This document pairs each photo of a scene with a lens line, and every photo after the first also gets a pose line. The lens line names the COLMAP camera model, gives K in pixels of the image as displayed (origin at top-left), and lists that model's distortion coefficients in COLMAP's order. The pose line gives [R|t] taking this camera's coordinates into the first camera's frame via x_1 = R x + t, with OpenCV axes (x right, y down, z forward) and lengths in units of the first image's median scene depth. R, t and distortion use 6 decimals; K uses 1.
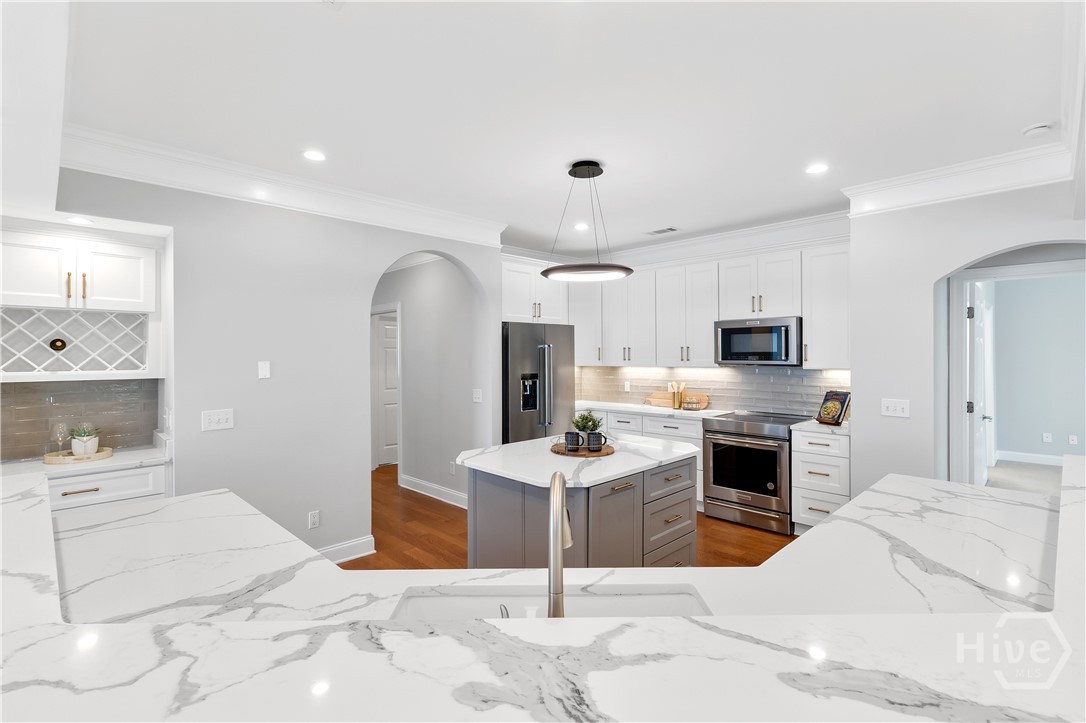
lens RADIAL K [[504.6, 0, 536.9], [0, 504.6, 360.4], [0, 0, 1]] dist [0.002906, 0.000967]
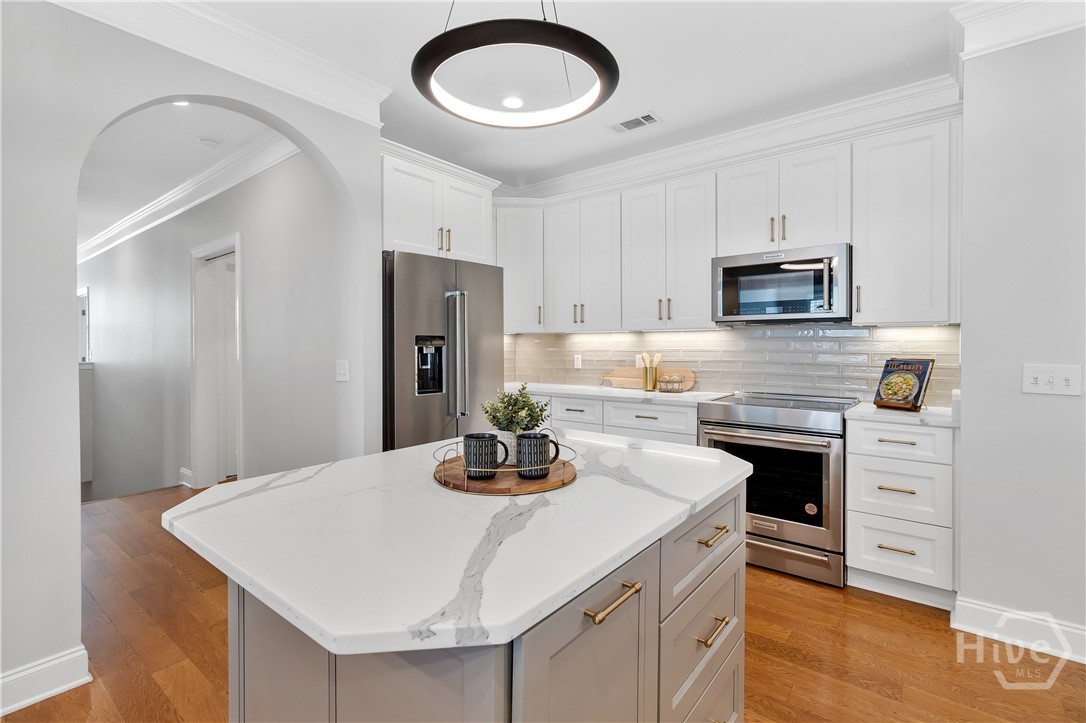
lens RADIAL K [[504.6, 0, 546.7], [0, 504.6, 358.4], [0, 0, 1]] dist [0.002906, 0.000967]
pose [[0.990030, 0.001867, 0.140846, 0.041964], [-0.003979, 0.999884, 0.014714, 0.046378], [-0.140802, -0.015127, 0.989922, 0.369230]]
